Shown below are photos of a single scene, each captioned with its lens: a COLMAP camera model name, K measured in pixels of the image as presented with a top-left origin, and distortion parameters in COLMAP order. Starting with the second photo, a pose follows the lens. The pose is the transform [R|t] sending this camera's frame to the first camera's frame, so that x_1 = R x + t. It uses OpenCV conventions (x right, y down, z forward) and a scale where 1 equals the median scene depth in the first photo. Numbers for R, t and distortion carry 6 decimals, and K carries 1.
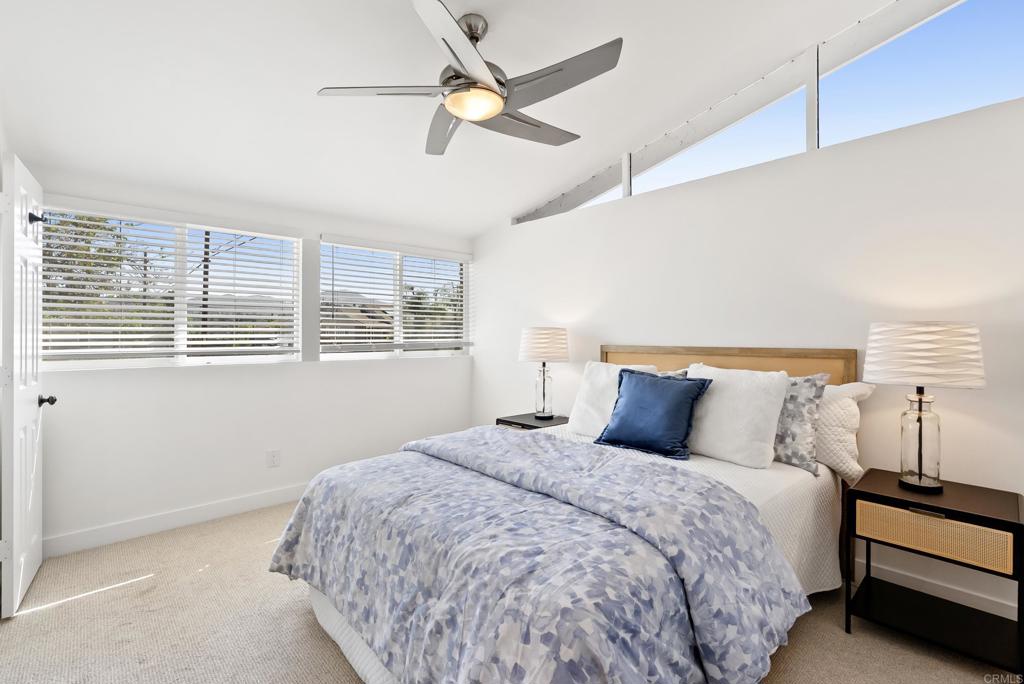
lens RADIAL K [[463.5, 0, 506.7], [0, 463.5, 331.5], [0, 0, 1]] dist [-0.001467, 0.000037]
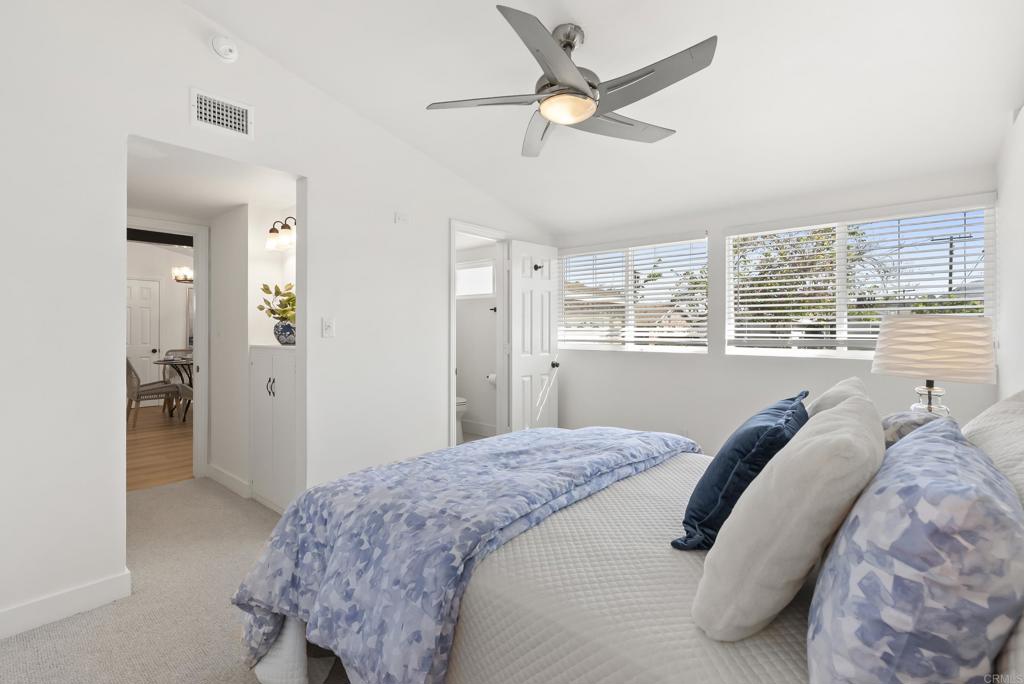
lens RADIAL K [[456.2, 0, 513.4], [0, 456.2, 325.3], [0, 0, 1]] dist [-0.001259, -0.000070]
pose [[0.130363, -0.005496, -0.991451, 1.364346], [0.005957, 0.999971, -0.004760, 0.004478], [0.991448, -0.005286, 0.130392, 1.082316]]
